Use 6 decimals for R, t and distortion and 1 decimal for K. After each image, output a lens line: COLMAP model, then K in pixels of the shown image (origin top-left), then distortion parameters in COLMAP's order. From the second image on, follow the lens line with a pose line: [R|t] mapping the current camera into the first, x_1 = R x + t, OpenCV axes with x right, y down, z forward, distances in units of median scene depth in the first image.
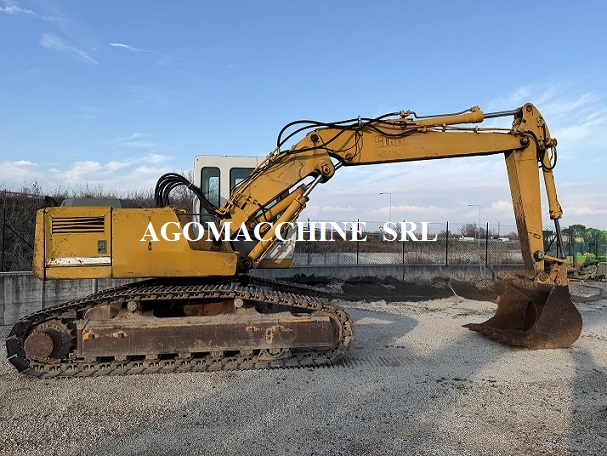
lens RADIAL K [[427.8, 0, 306.6], [0, 427.8, 227.7], [0, 0, 1]] dist [0.052599, -0.063048]
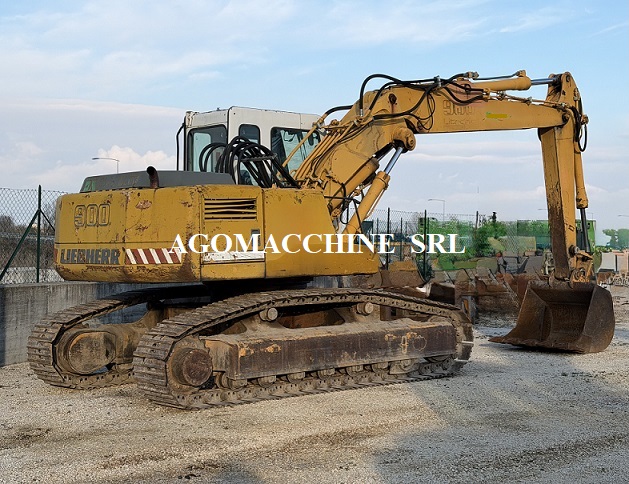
lens RADIAL K [[1102.3, 0, 313.9], [0, 1102.3, 240.2], [0, 0, 1]] dist [0.099132, 0.000000]
pose [[0.820755, 0.000921, 0.571280, -1.206814], [-0.017842, 0.999552, 0.024022, -0.000377], [-0.571002, -0.029909, 0.820404, -0.546170]]
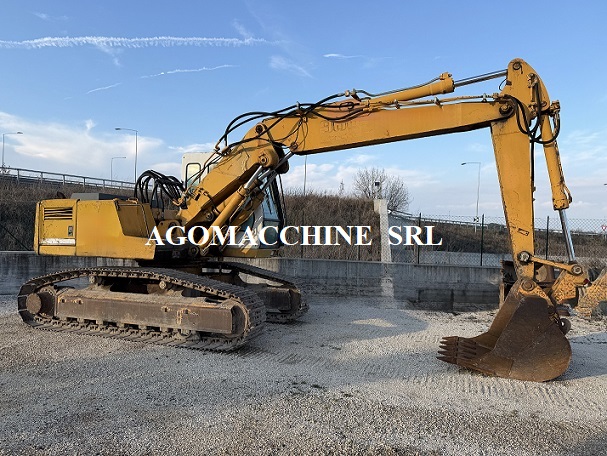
lens RADIAL K [[427.8, 0, 303.2], [0, 427.8, 228.1], [0, 0, 1]] dist [0.052599, -0.063048]
pose [[0.888740, 0.017102, -0.458092, 0.563163], [-0.013596, 0.999848, 0.010949, 0.010340], [0.458210, -0.003502, 0.888837, 0.149587]]
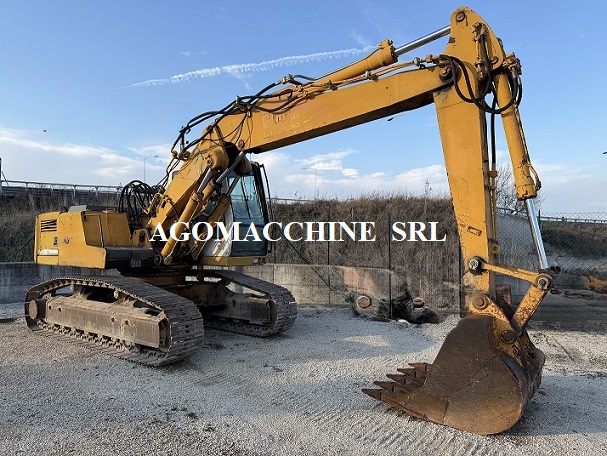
lens RADIAL K [[427.8, 0, 305.5], [0, 427.8, 225.0], [0, 0, 1]] dist [0.052599, -0.063048]
pose [[0.726136, -0.019176, -0.687283, 0.804015], [0.015271, 0.999814, -0.011762, 0.016000], [0.687381, -0.001955, 0.726294, 0.444138]]
